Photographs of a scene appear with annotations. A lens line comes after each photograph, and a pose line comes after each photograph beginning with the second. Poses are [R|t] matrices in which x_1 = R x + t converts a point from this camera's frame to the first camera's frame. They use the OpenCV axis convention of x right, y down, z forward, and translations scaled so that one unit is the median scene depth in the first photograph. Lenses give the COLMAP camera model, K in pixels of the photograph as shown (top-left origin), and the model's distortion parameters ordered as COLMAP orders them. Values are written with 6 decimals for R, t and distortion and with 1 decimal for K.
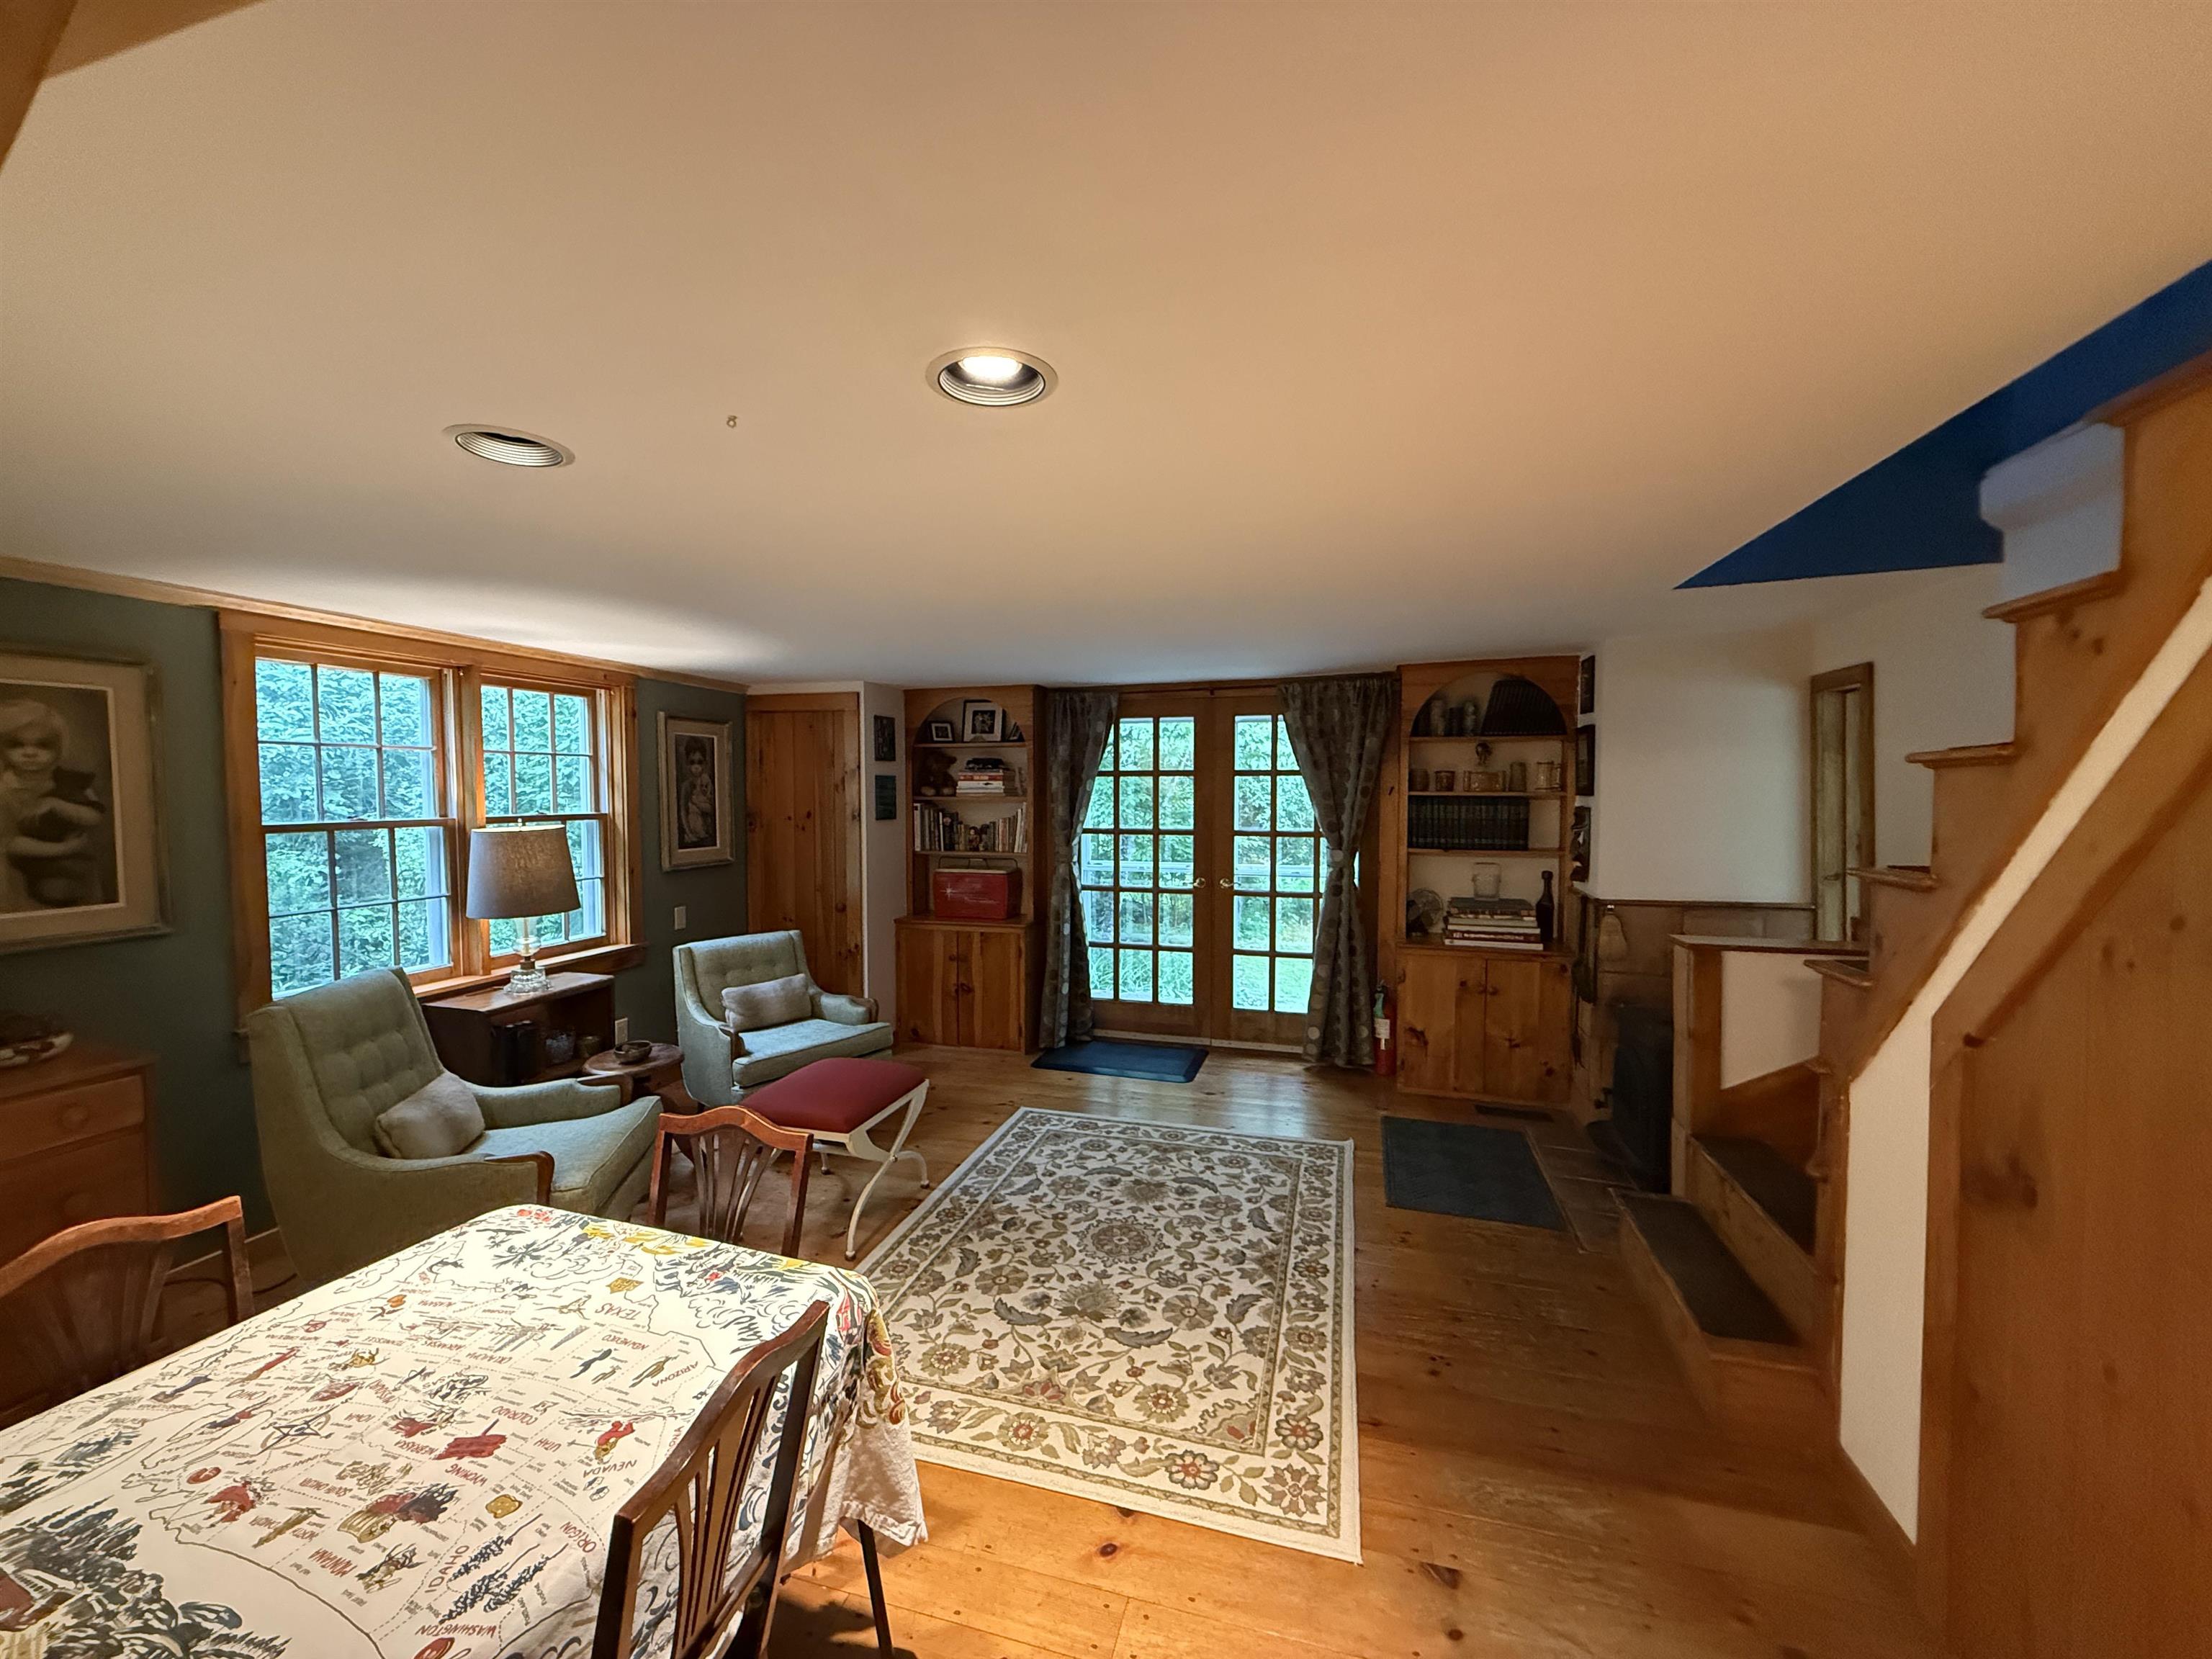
lens RADIAL K [[882.3, 0, 1101.9], [0, 882.3, 829.2], [0, 0, 1]] dist [0.001226, 0.000454]
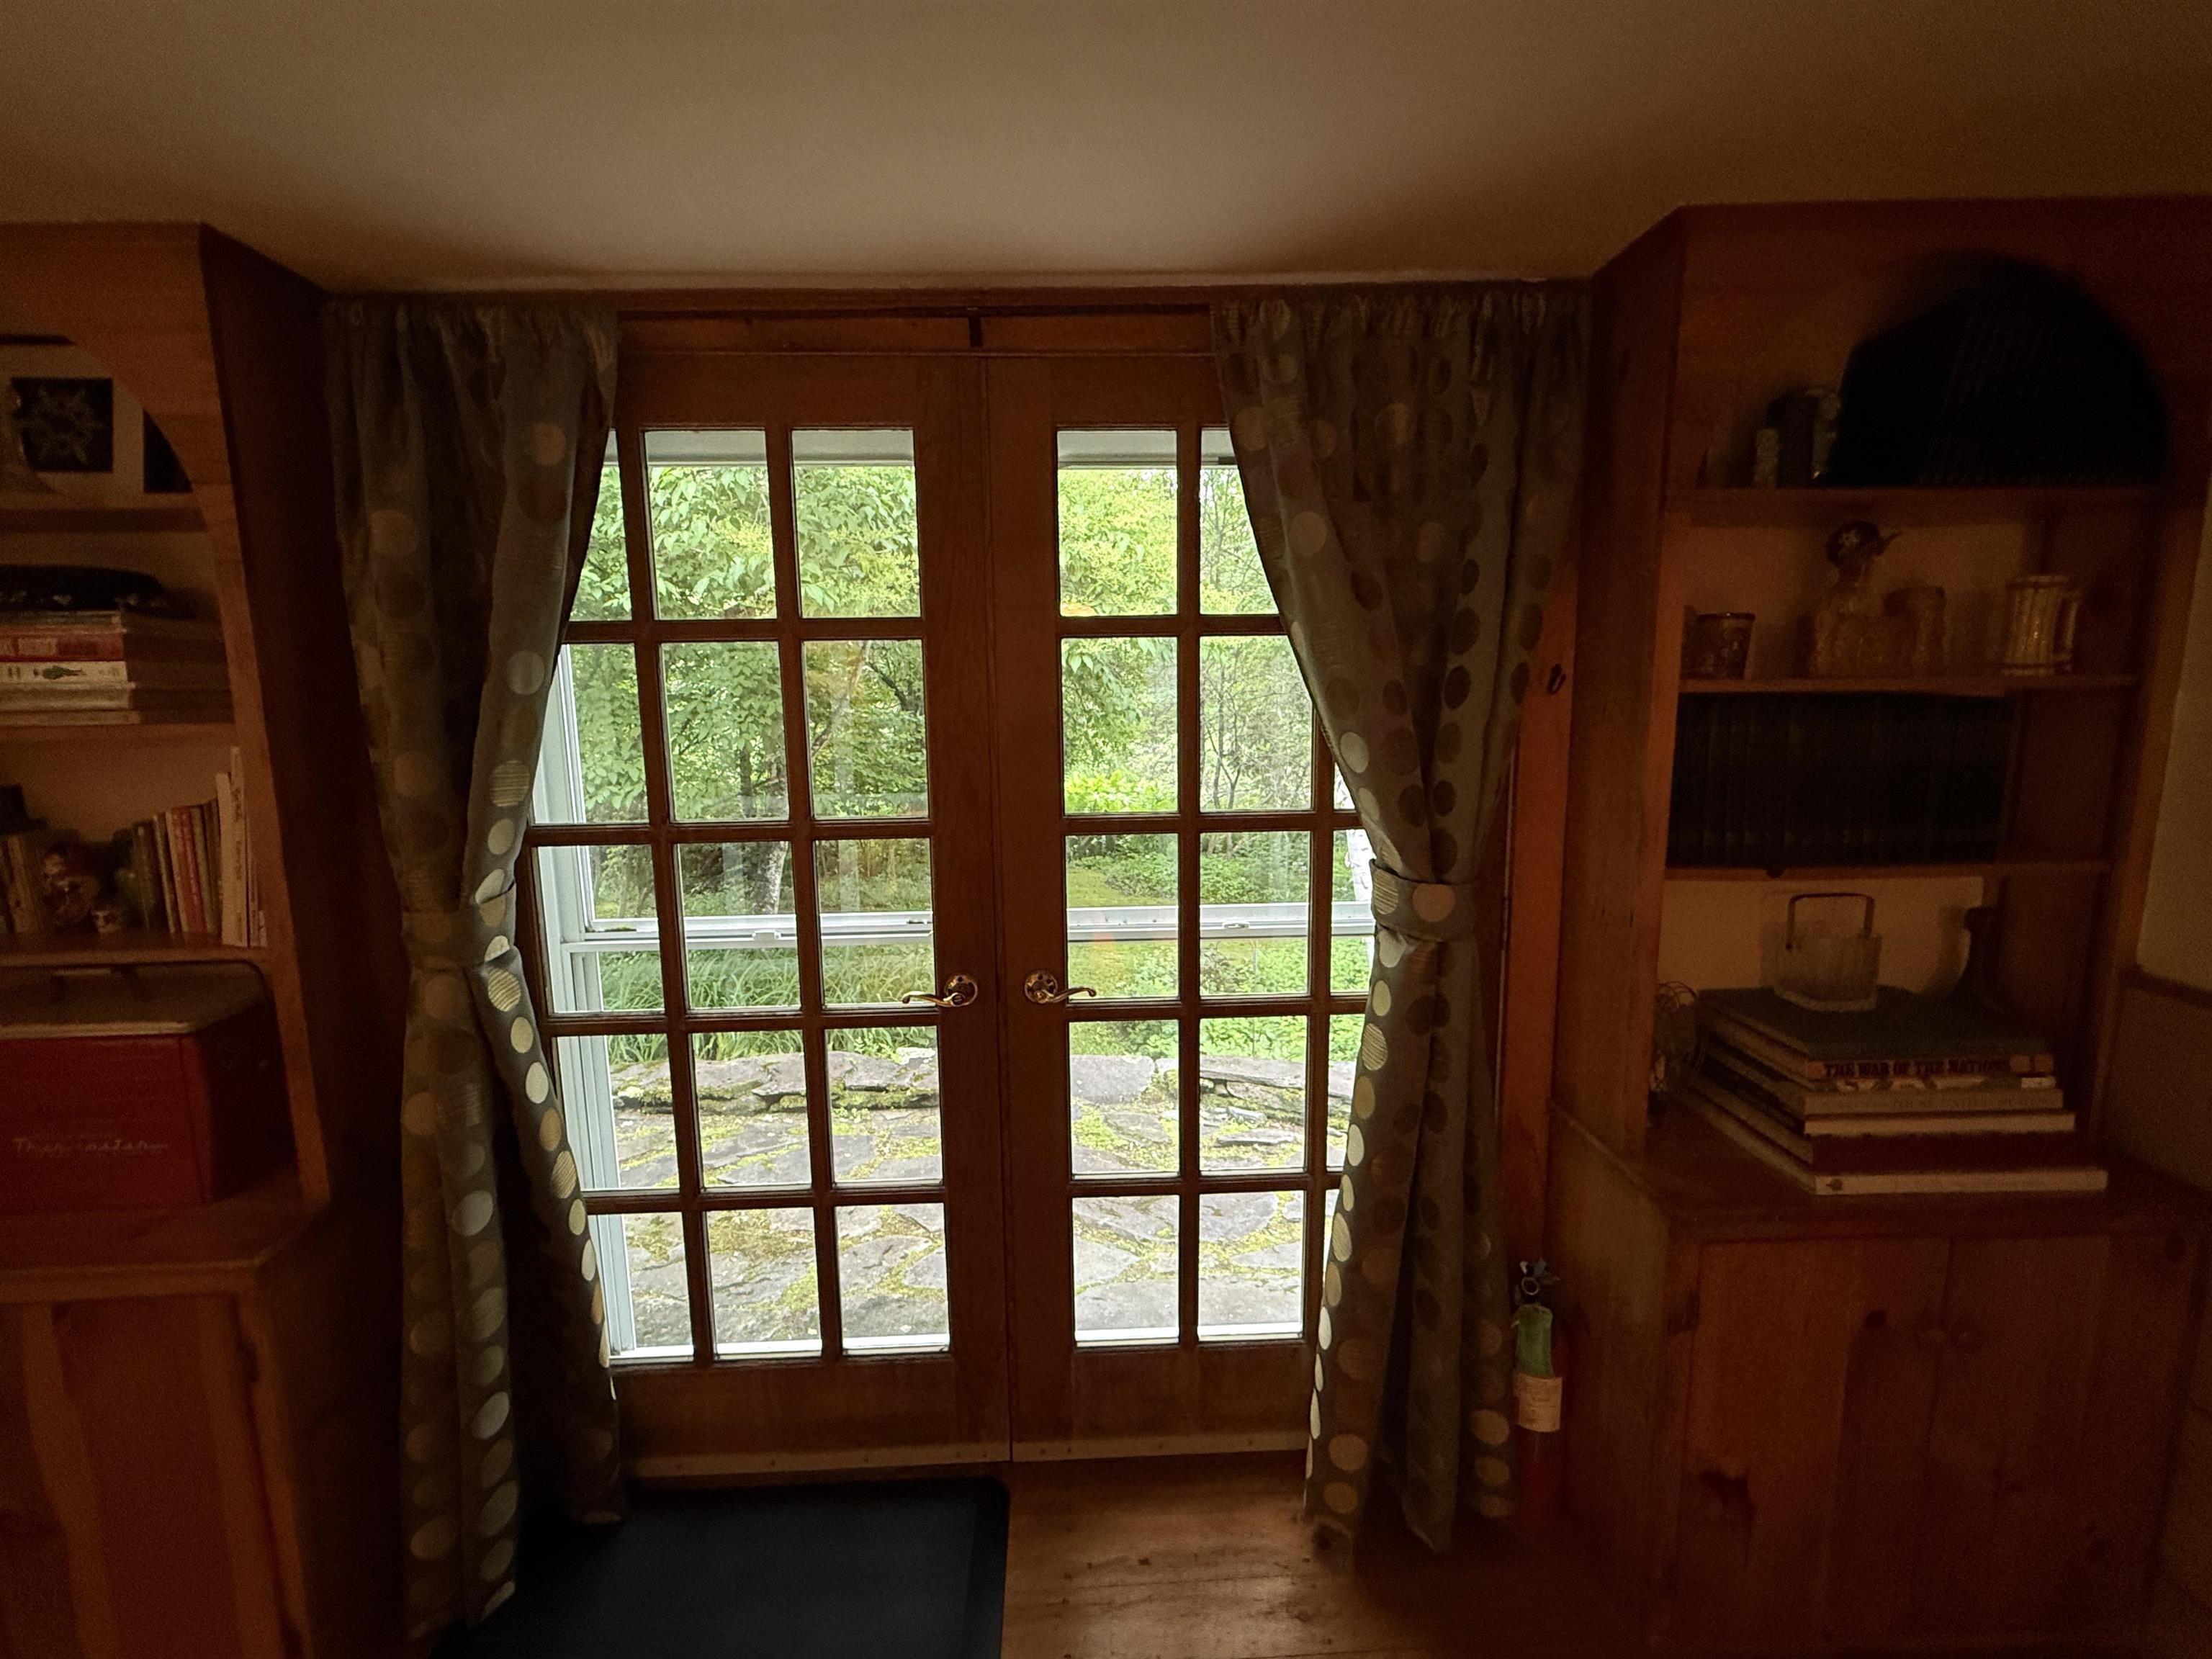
lens RADIAL K [[985.2, 0, 1097.9], [0, 985.2, 831.9], [0, 0, 1]] dist [0.001803, 0.000328]
pose [[0.947878, -0.061340, 0.312673, 0.056336], [0.029376, 0.993939, 0.105936, -0.031307], [-0.317276, -0.091230, 0.943935, 0.711424]]
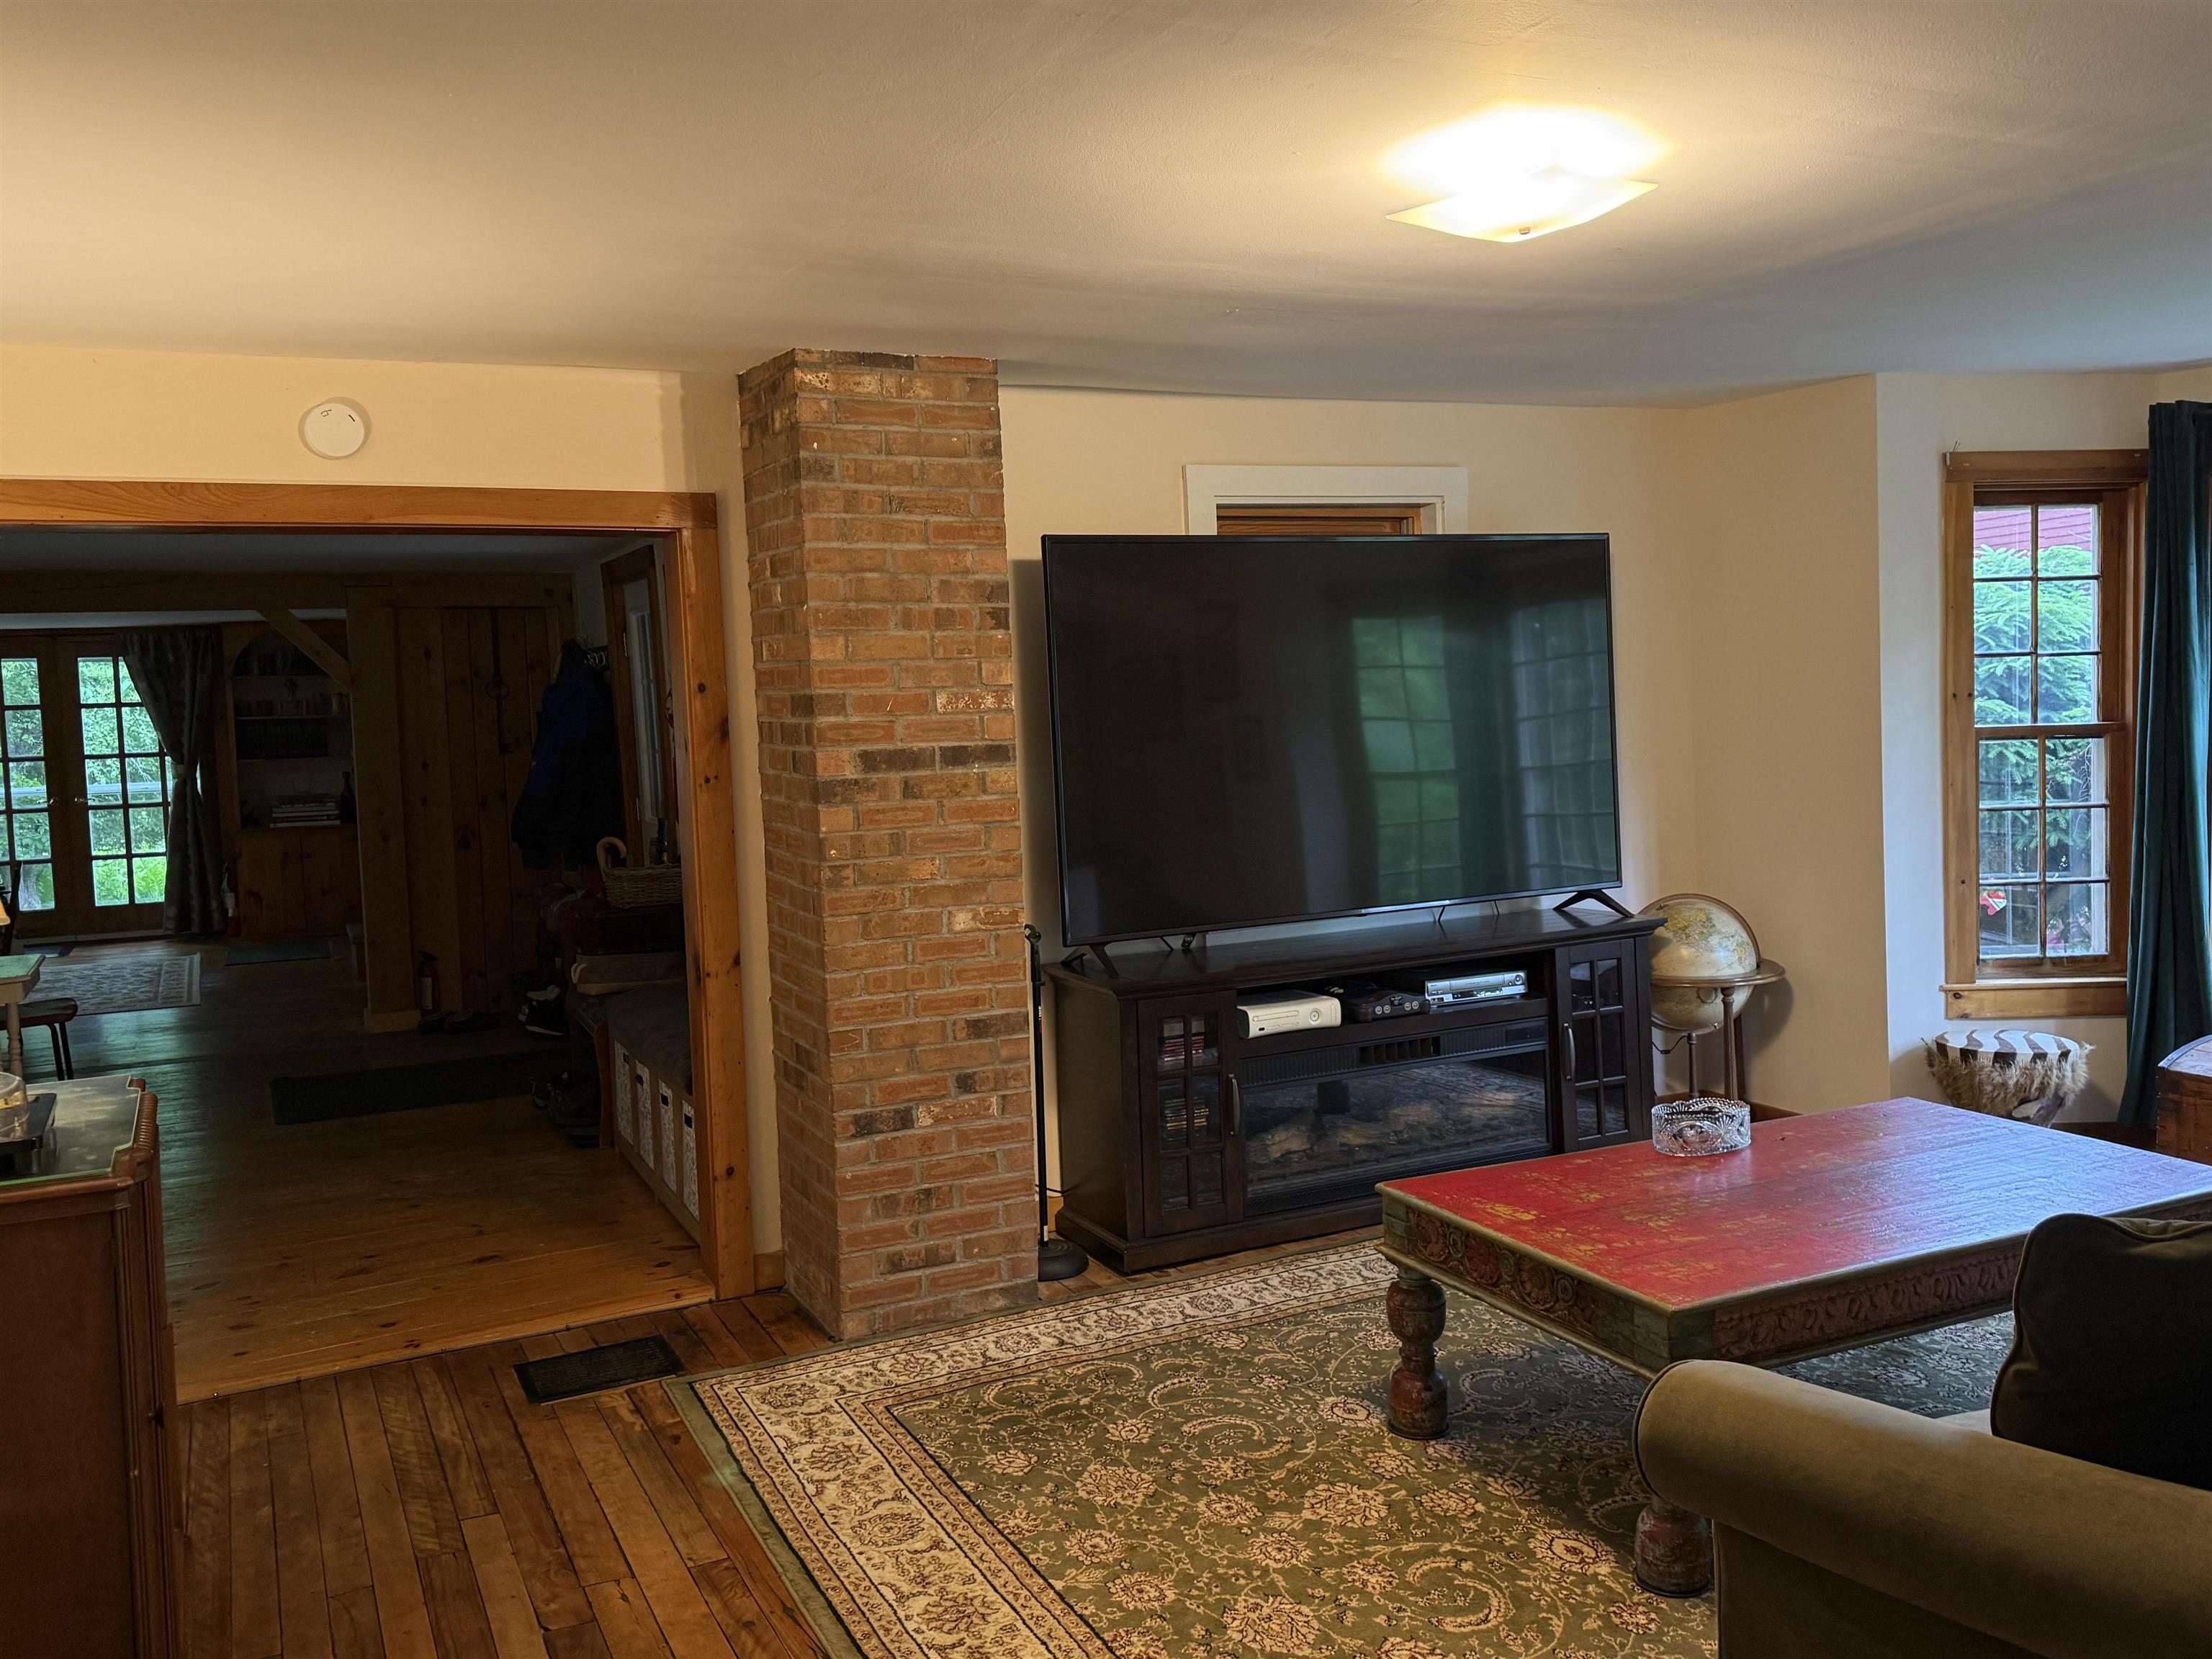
lens RADIAL K [[1803.1, 0, 1106.3], [0, 1803.1, 820.4], [0, 0, 1]] dist [0.207095, -0.391755]
pose [[0.746173, -0.065442, 0.662528, -0.503585], [0.063659, 0.997611, 0.026844, 0.115184], [-0.662702, 0.022146, 0.748556, -1.852829]]
